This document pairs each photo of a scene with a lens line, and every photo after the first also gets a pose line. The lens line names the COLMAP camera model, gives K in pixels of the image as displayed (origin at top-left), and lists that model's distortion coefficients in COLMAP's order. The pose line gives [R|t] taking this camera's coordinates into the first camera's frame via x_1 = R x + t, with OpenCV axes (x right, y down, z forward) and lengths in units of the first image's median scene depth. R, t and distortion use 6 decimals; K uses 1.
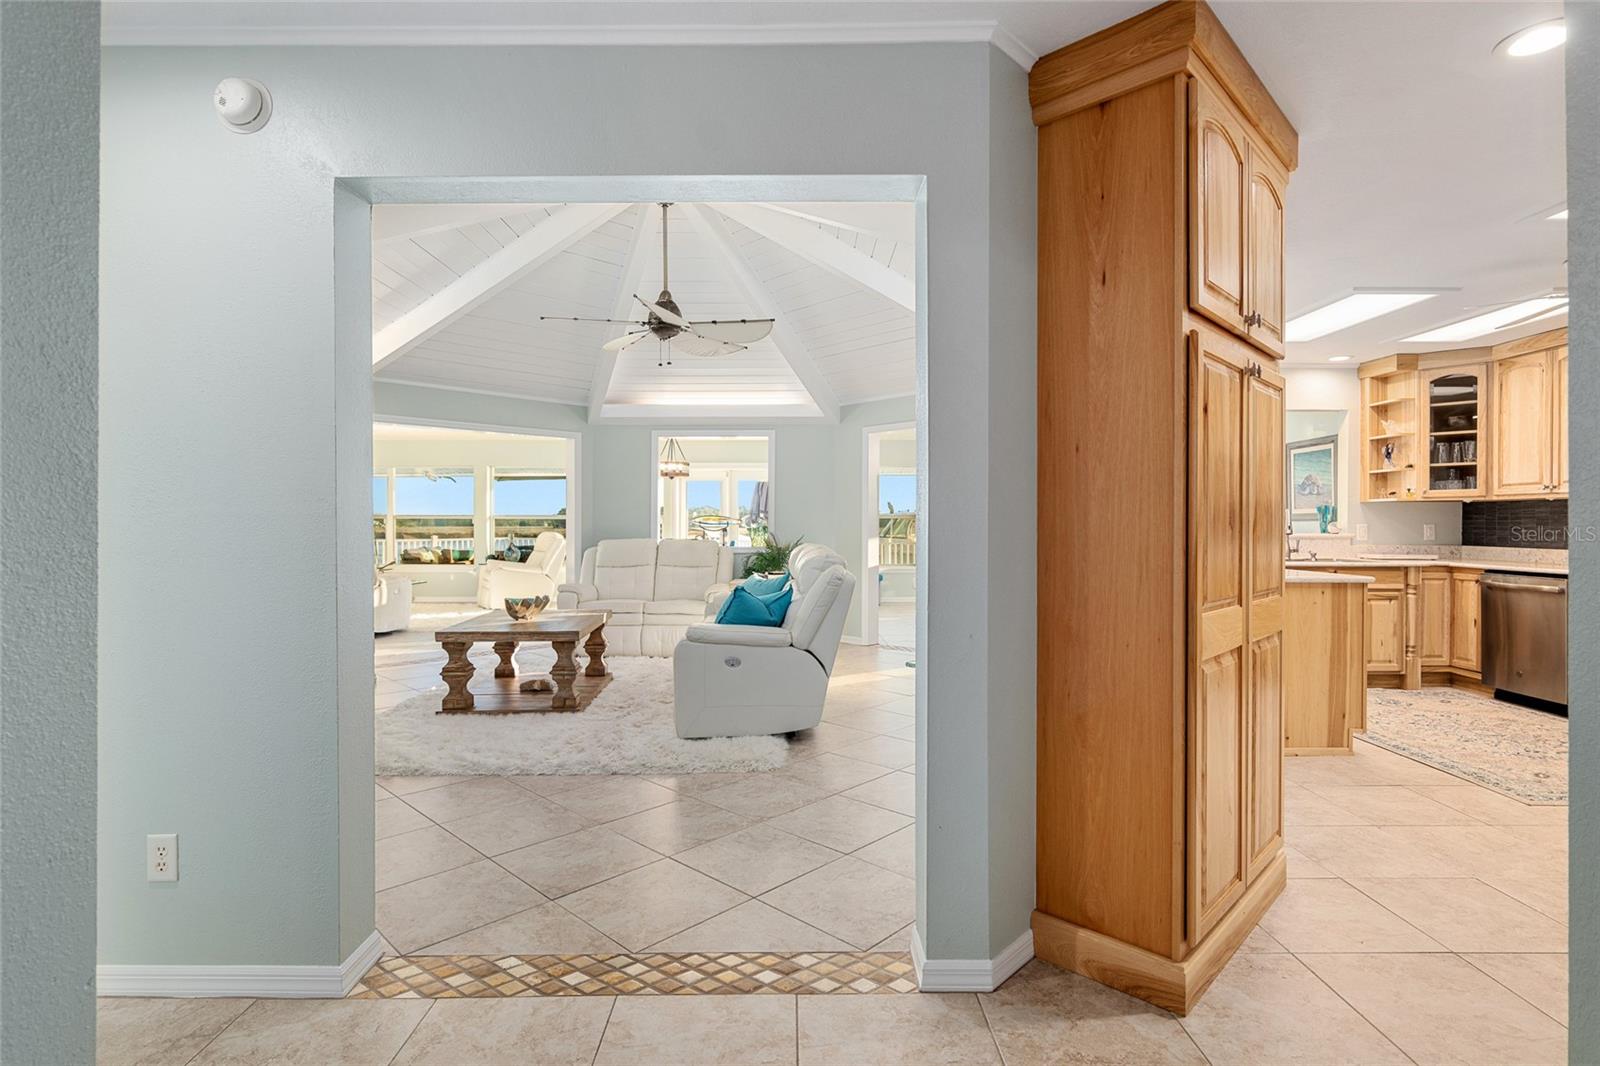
lens RADIAL K [[814.2, 0, 800.0], [0, 814.2, 533.0], [0, 0, 1]] dist [-0.002447, 0.000137]
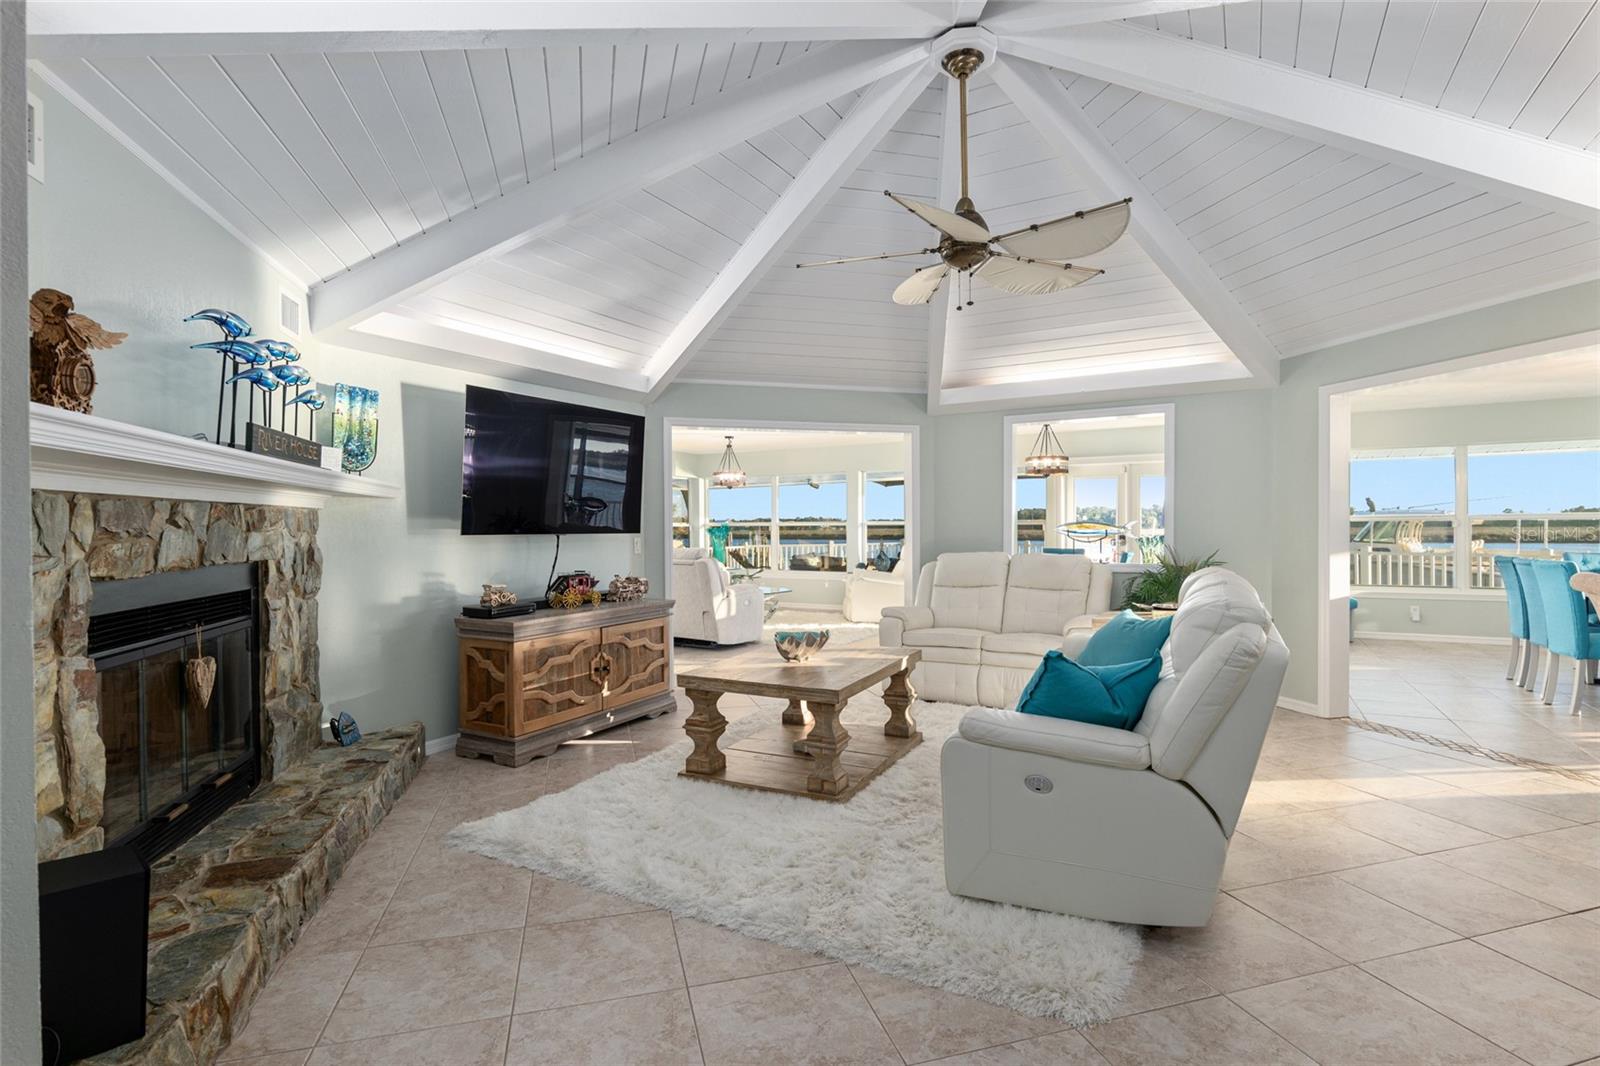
lens RADIAL K [[775.0, 0, 800.0], [0, 775.0, 533.0], [0, 0, 1]] dist [-0.010777, 0.000531]
pose [[0.864794, -0.001818, -0.502124, 0.030737], [0.001331, 0.999998, -0.001327, -0.012585], [0.502126, 0.000479, 0.864795, 0.284835]]
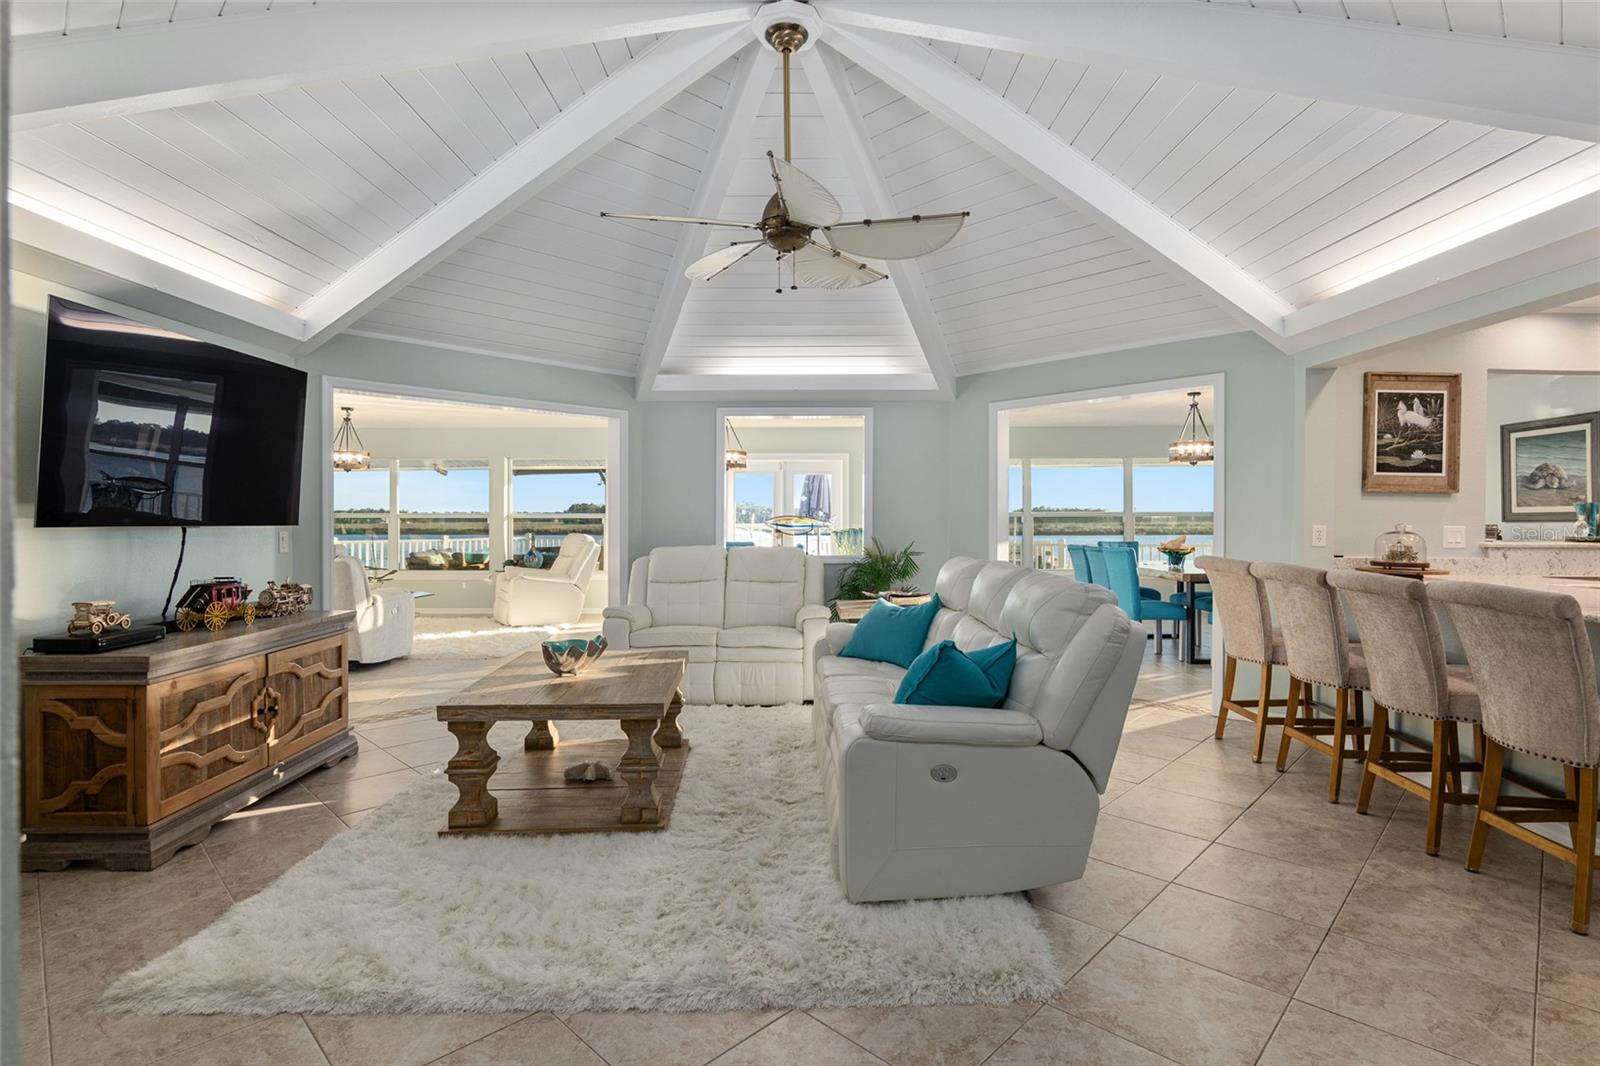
lens RADIAL K [[785.5, 0, 796.7], [0, 785.5, 524.5], [0, 0, 1]] dist [-0.013961, 0.006339]
pose [[0.999995, -0.000539, -0.003098, -0.120652], [0.000525, 0.999990, -0.004448, -0.011430], [0.003101, 0.004446, 0.999985, 0.283034]]
